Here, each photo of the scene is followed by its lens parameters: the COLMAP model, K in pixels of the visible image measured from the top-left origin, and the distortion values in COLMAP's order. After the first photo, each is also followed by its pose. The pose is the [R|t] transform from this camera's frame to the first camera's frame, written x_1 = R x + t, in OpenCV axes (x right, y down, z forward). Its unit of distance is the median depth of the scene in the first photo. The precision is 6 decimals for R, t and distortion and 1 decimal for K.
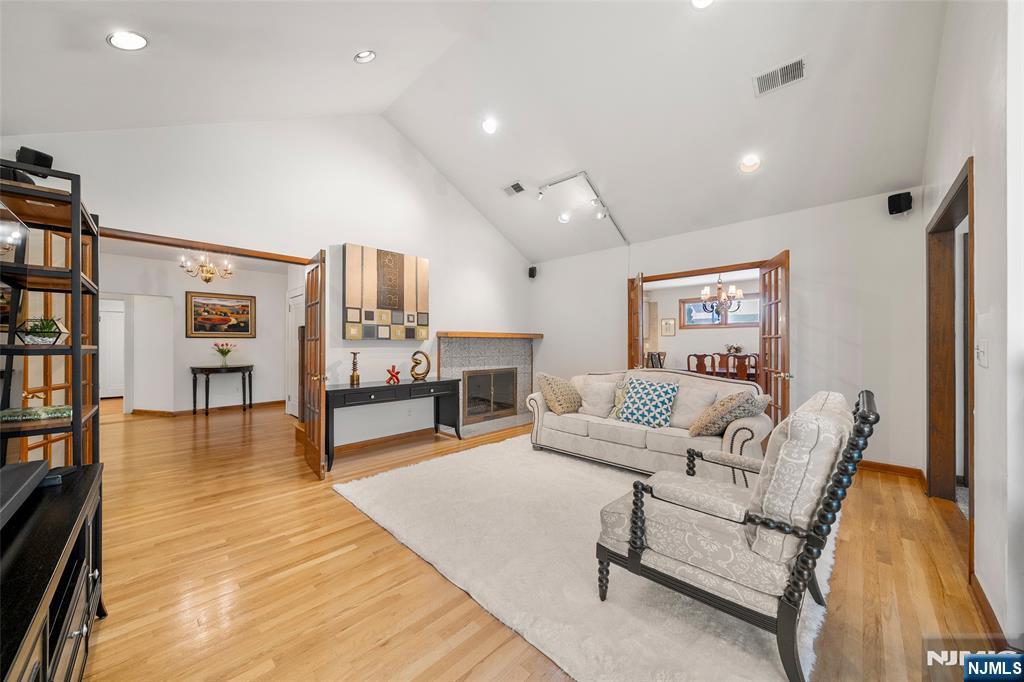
lens RADIAL K [[350.0, 0, 504.3], [0, 350.0, 346.4], [0, 0, 1]] dist [-0.003575, -0.000049]
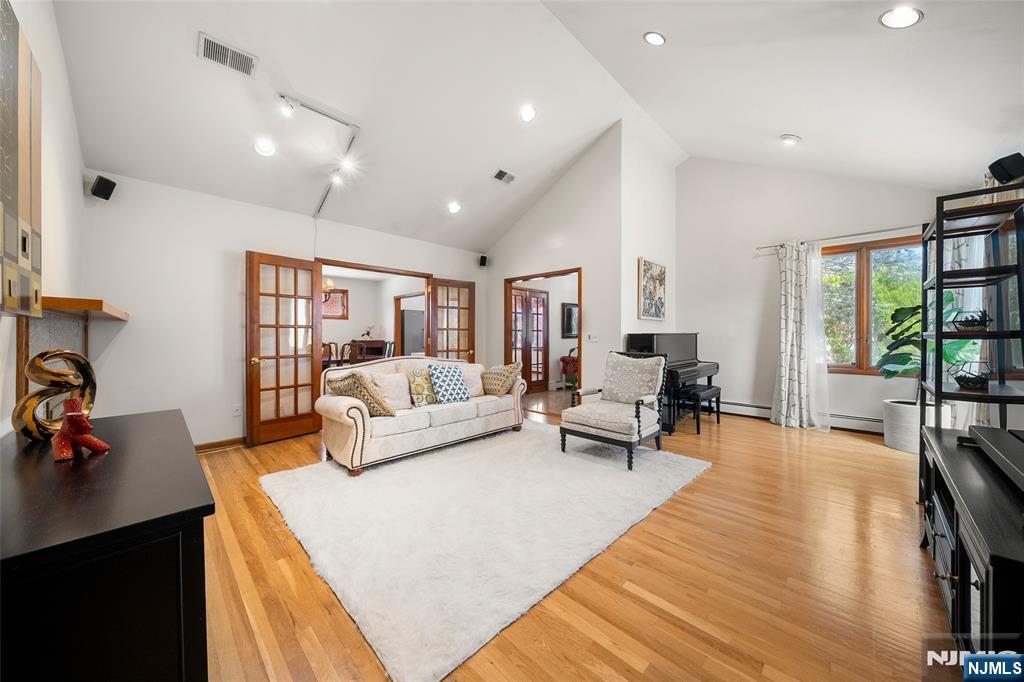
lens RADIAL K [[350.0, 0, 510.3], [0, 350.0, 334.6], [0, 0, 1]] dist [-0.003575, -0.000049]
pose [[0.013524, 0.006068, 0.999890, -0.540382], [-0.001654, 0.999980, -0.006046, 0.001719], [-0.999907, -0.001573, 0.013534, 0.549559]]
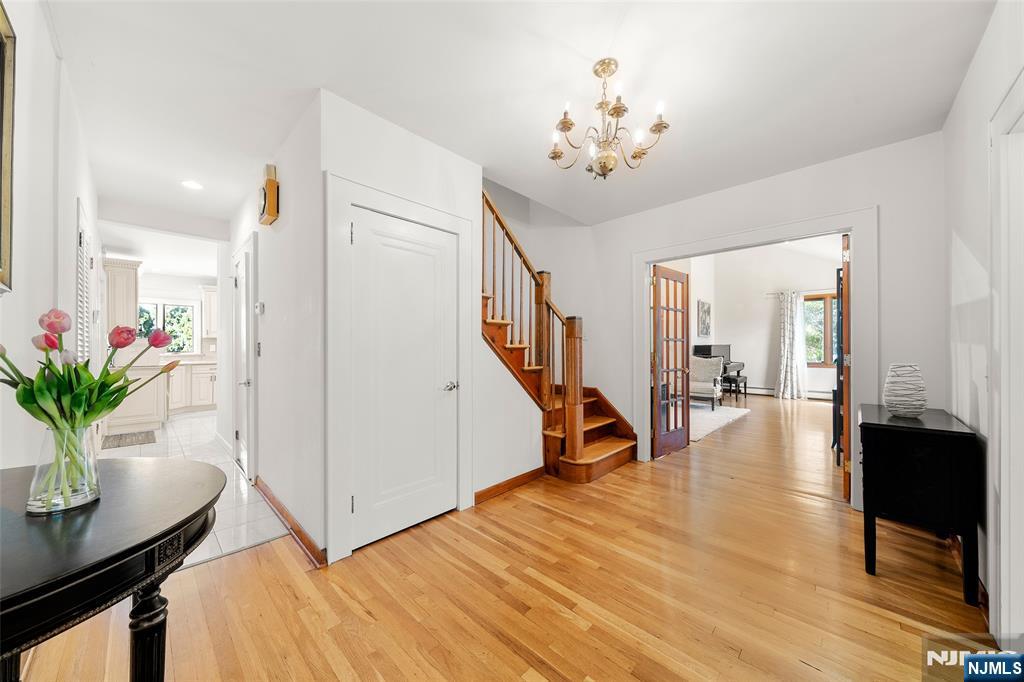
lens RADIAL K [[350.0, 0, 517.3], [0, 350.0, 346.1], [0, 0, 1]] dist [-0.003575, -0.000049]
pose [[-0.007315, -0.008046, 0.999941, -0.752395], [0.000585, 0.999967, 0.008051, -0.004732], [-0.999973, 0.000644, -0.007310, 0.716322]]
